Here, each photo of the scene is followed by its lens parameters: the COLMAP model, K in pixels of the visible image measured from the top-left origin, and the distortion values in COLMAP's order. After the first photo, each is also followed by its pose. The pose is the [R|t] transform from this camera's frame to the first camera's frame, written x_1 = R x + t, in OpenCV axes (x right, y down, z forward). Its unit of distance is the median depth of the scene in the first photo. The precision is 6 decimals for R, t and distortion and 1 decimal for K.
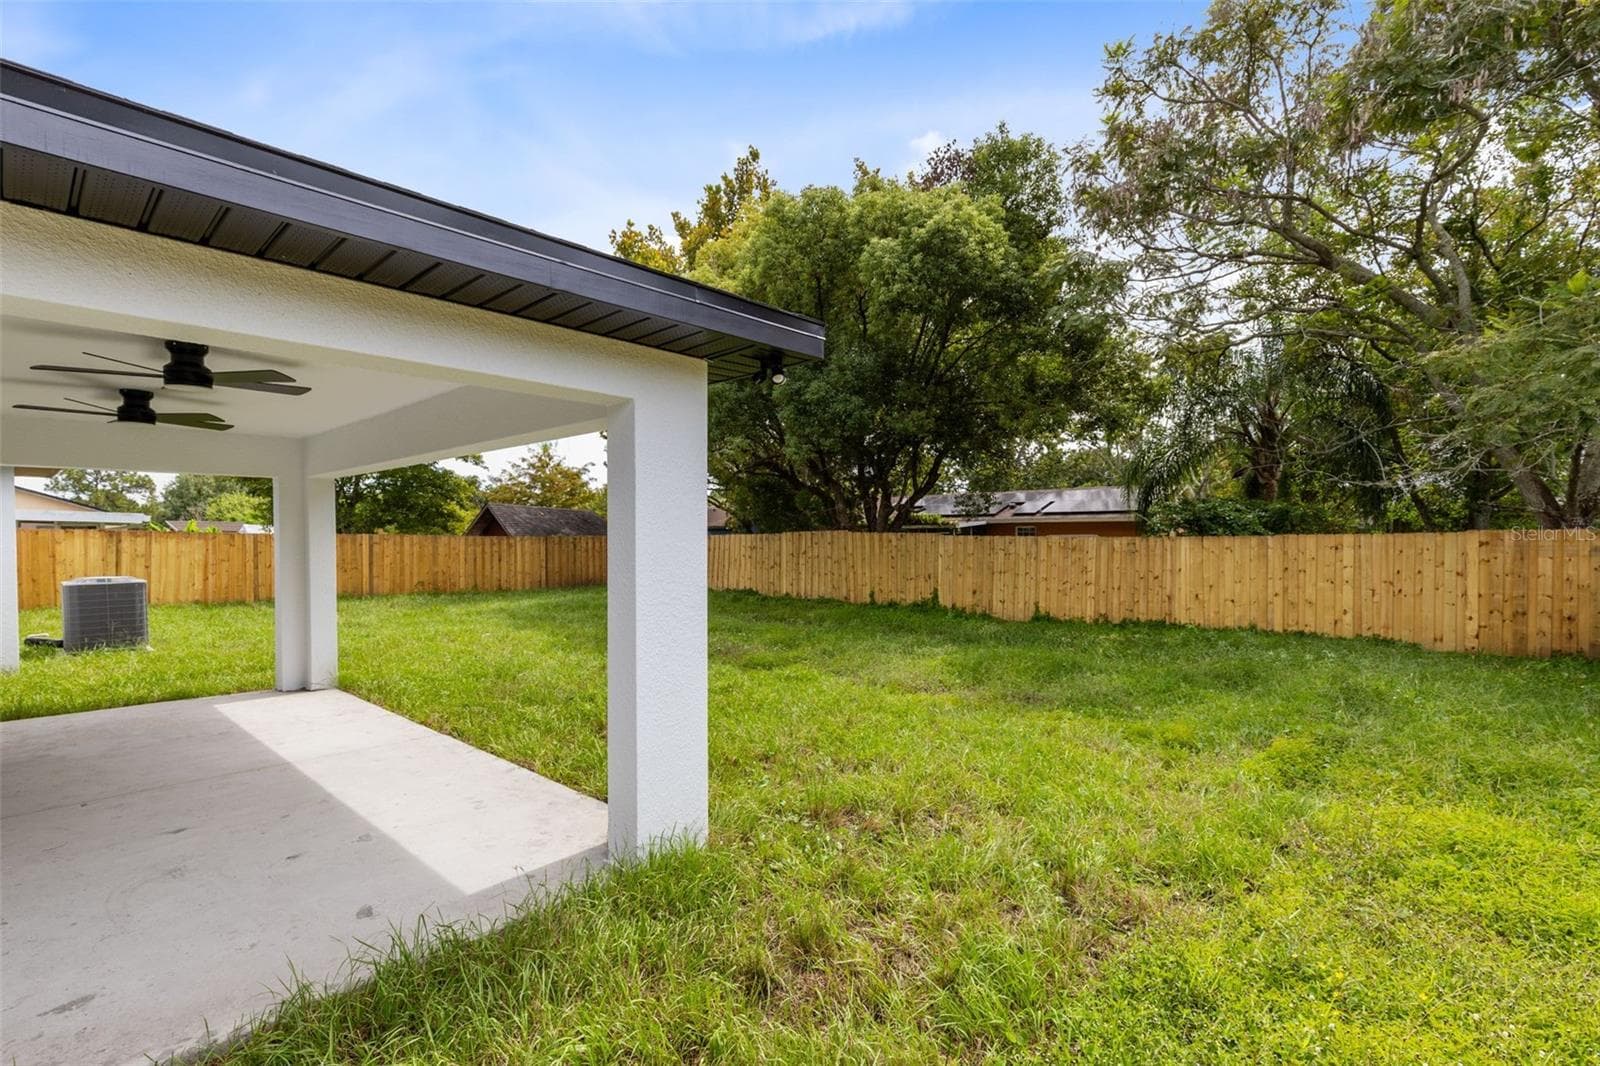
lens RADIAL K [[739.1, 0, 800.8], [0, 739.1, 555.5], [0, 0, 1]] dist [-0.000907, 0.000260]
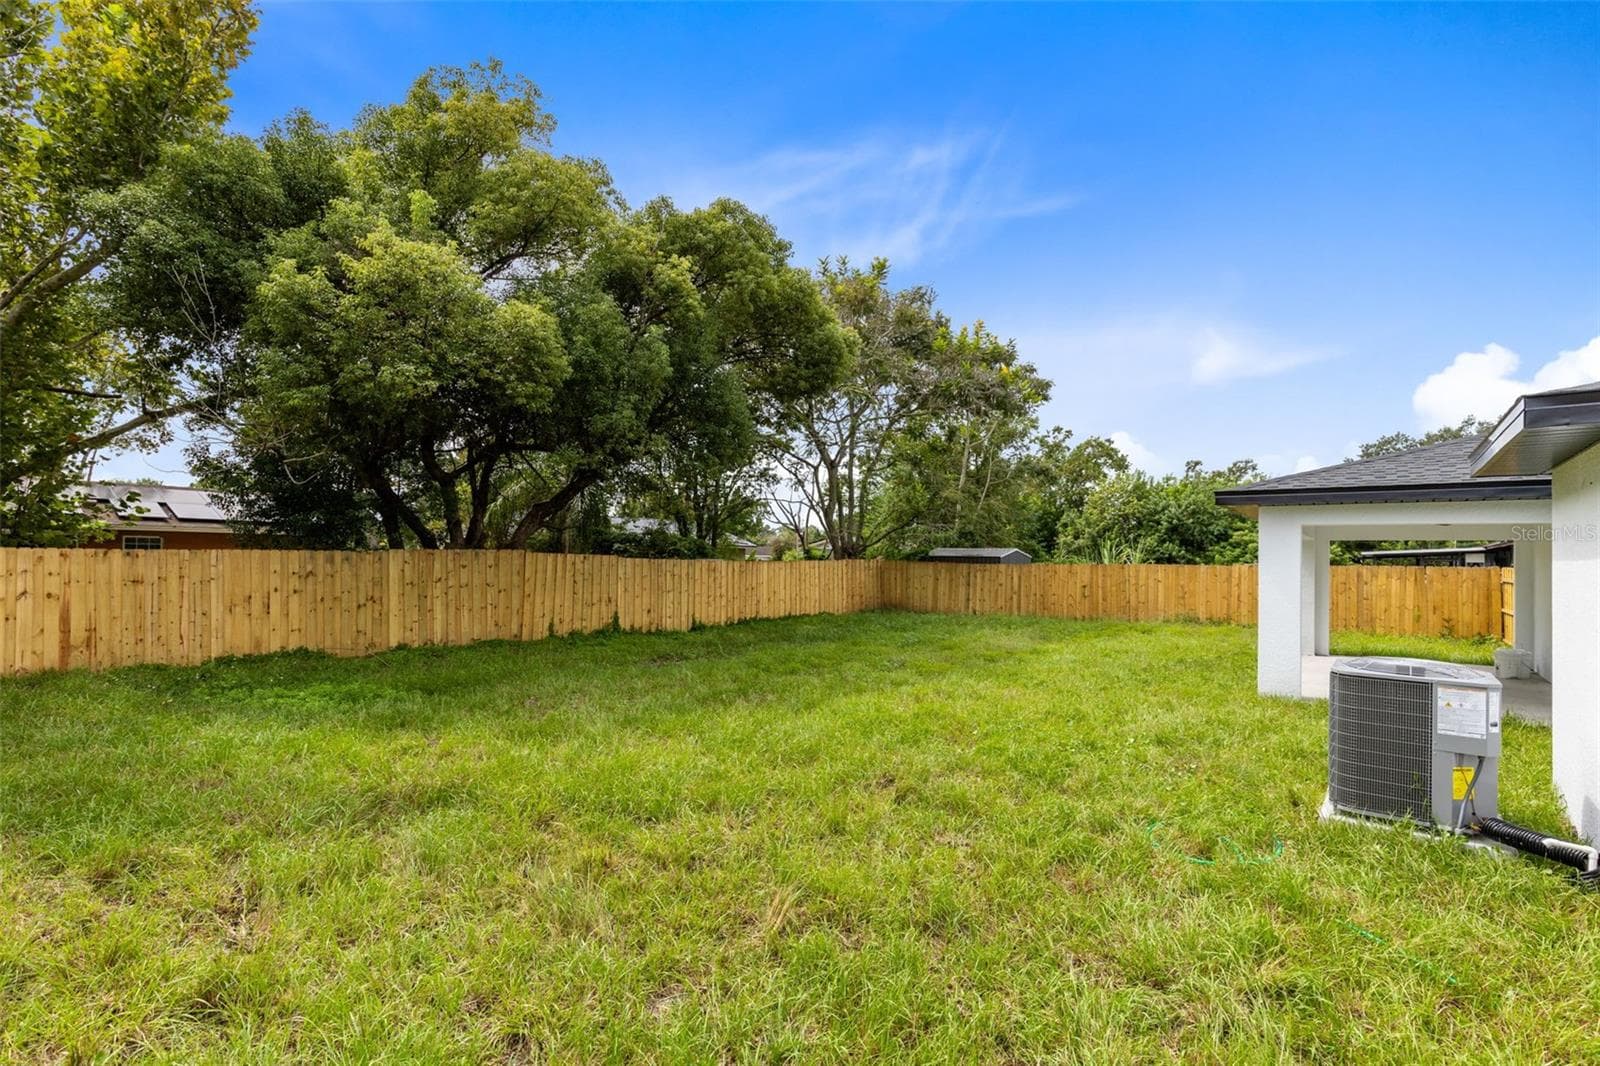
lens RADIAL K [[739.1, 0, 800.8], [0, 739.1, 555.5], [0, 0, 1]] dist [-0.000907, 0.000260]
pose [[-0.068728, 0.002735, 0.997632, -0.715460], [0.010111, 0.999947, -0.002045, -0.022312], [-0.997584, 0.009947, -0.068752, 0.729158]]
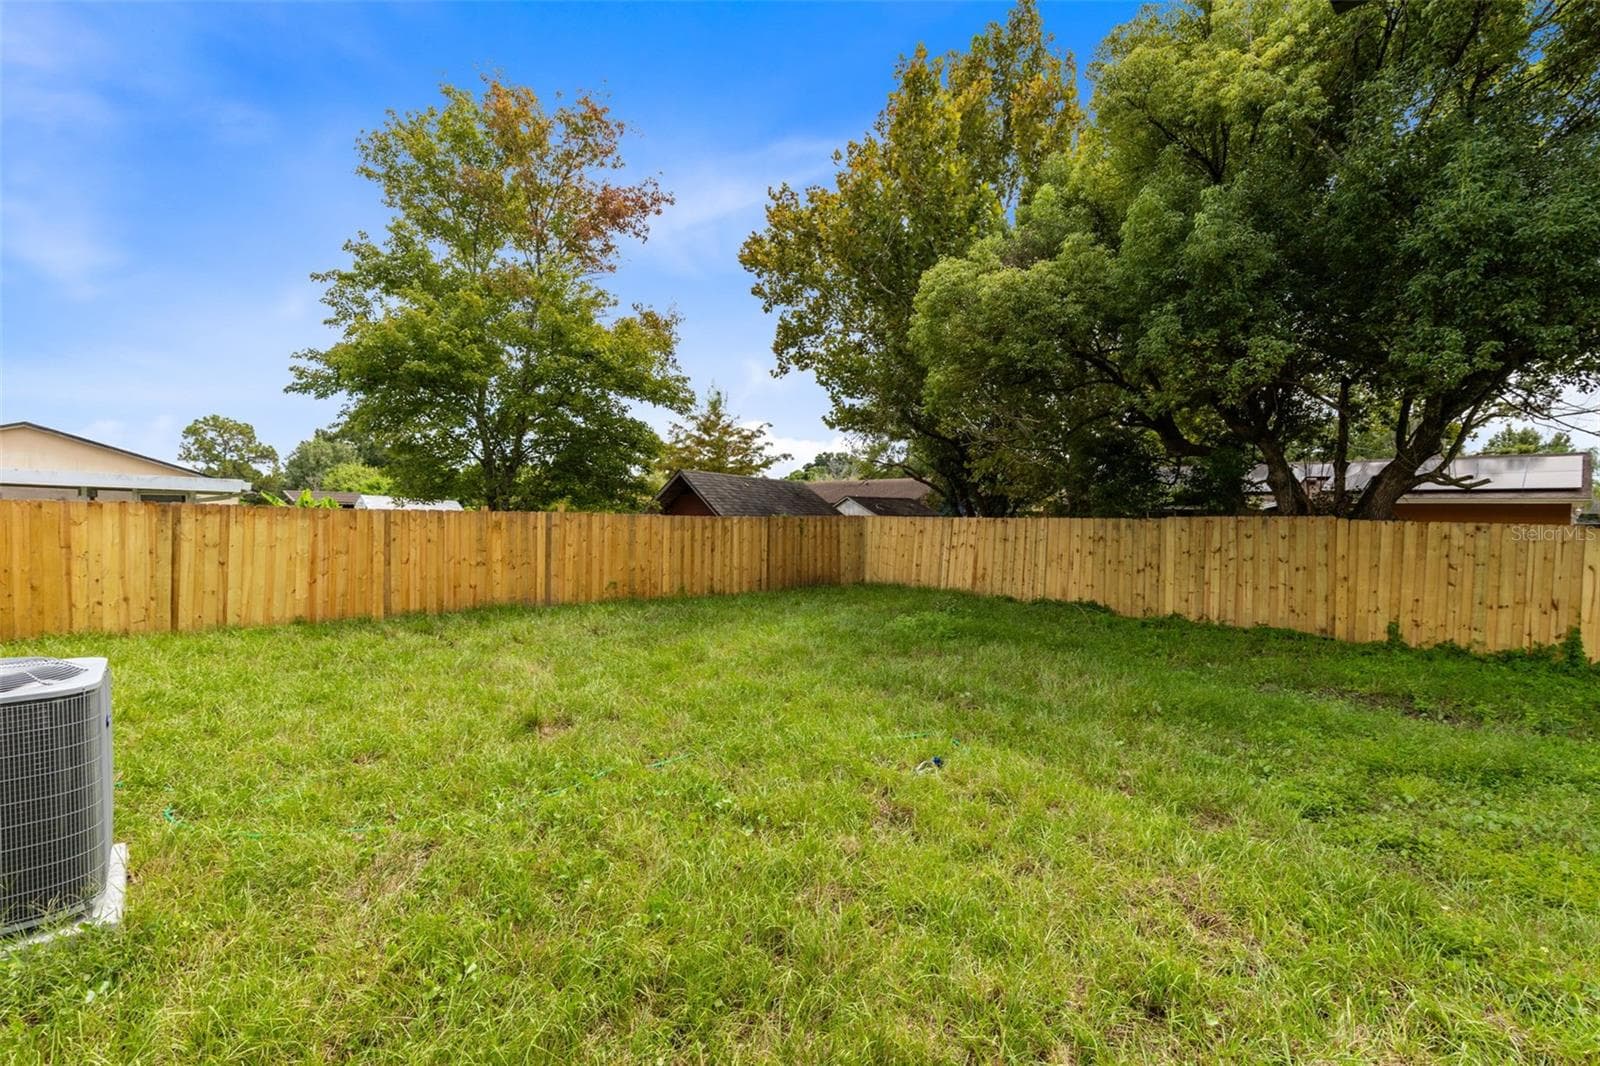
lens RADIAL K [[722.2, 0, 800.0], [0, 722.2, 533.0], [0, 0, 1]] dist [0.002112, -0.000006]
pose [[0.995272, 0.015600, -0.095869, -0.291996], [-0.015316, 0.999876, 0.003706, -0.015831], [0.095915, -0.002220, 0.995387, 0.372992]]
